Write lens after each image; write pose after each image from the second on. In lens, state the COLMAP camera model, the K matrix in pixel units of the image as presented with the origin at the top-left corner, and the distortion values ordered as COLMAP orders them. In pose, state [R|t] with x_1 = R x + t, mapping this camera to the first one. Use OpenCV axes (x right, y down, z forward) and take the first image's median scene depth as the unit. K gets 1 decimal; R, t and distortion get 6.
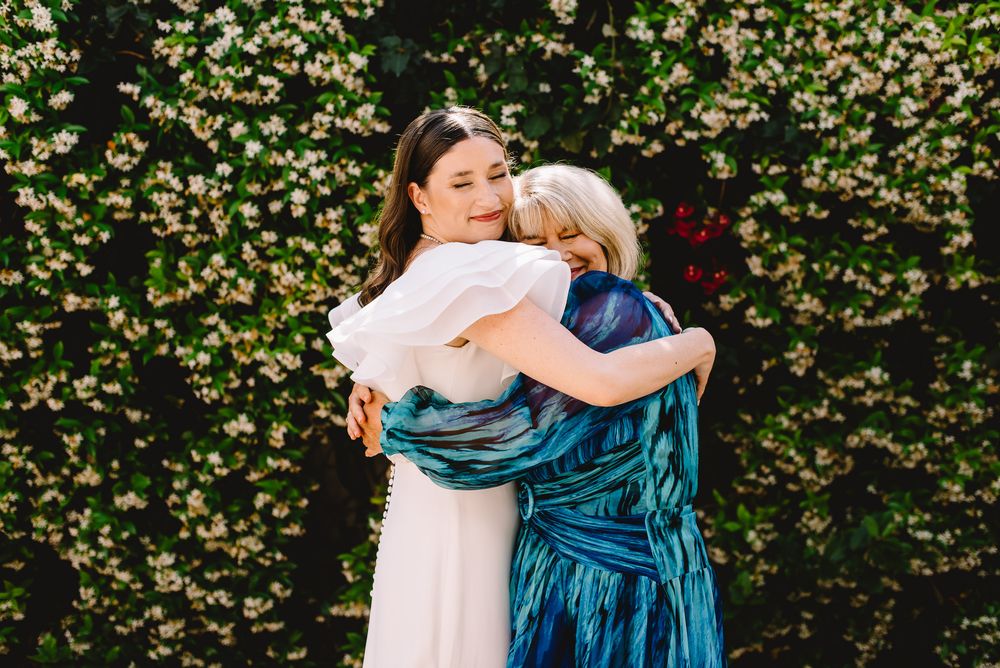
lens RADIAL K [[1430.7, 0, 495.4], [0, 1430.7, 342.1], [0, 0, 1]] dist [-0.007777, 0.129897]
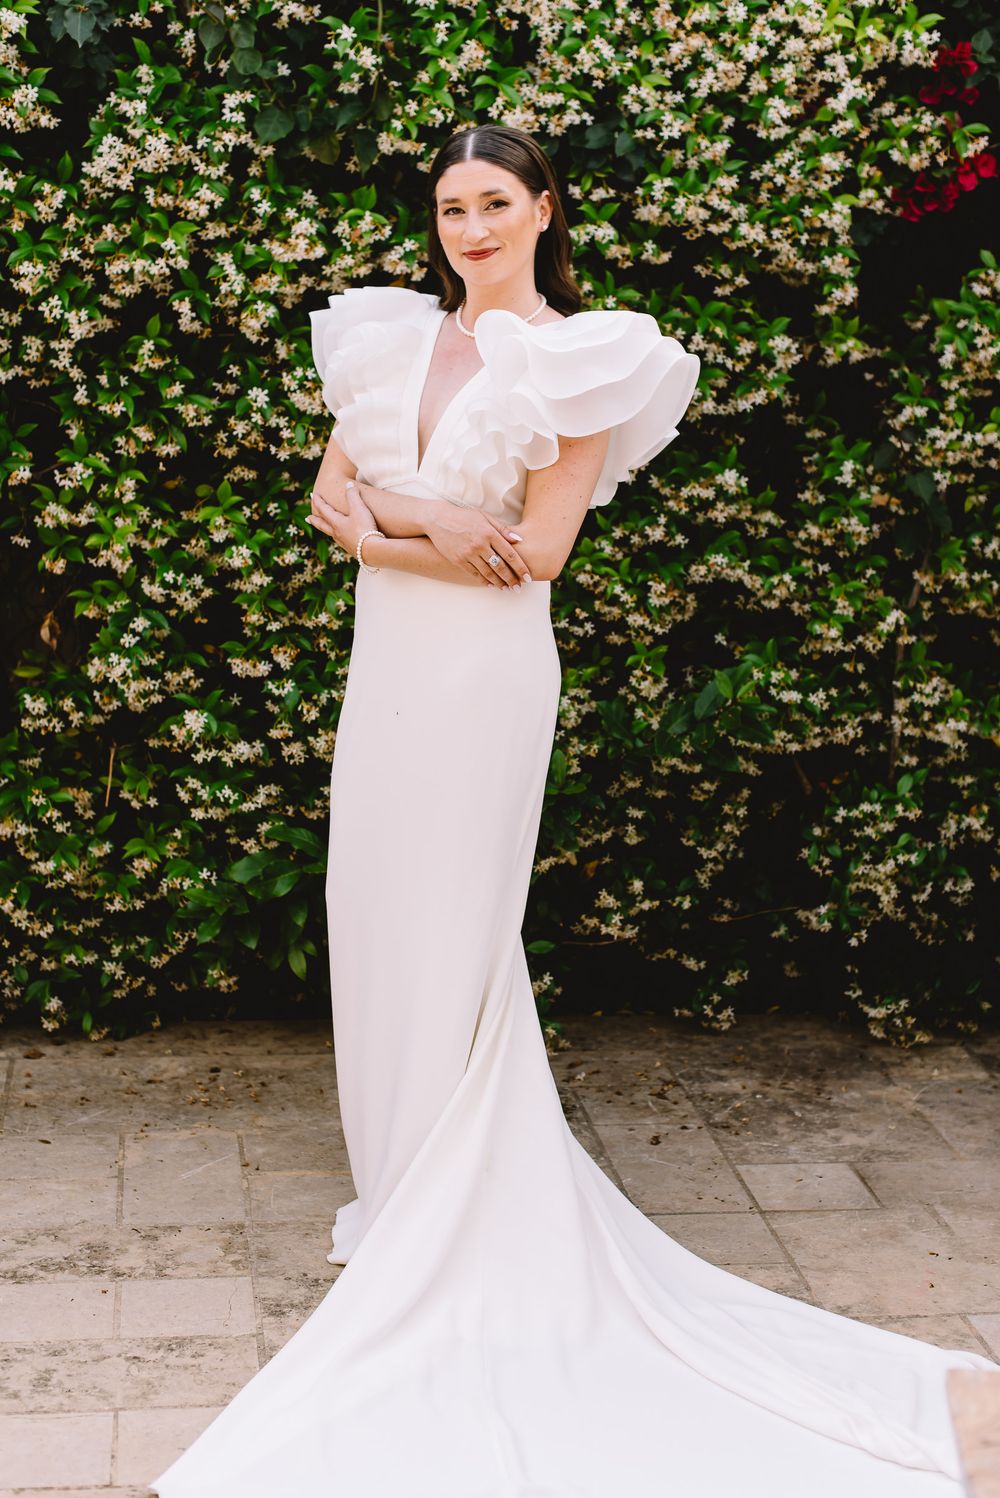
lens RADIAL K [[2391.9, 0, 500.9], [0, 2391.9, 704.9], [0, 0, 1]] dist [-0.018700, 0.152875]
pose [[0.979847, -0.022755, 0.198448, -0.100070], [0.005417, 0.996152, 0.087475, 0.031085], [-0.199675, -0.084637, 0.976200, -0.193538]]
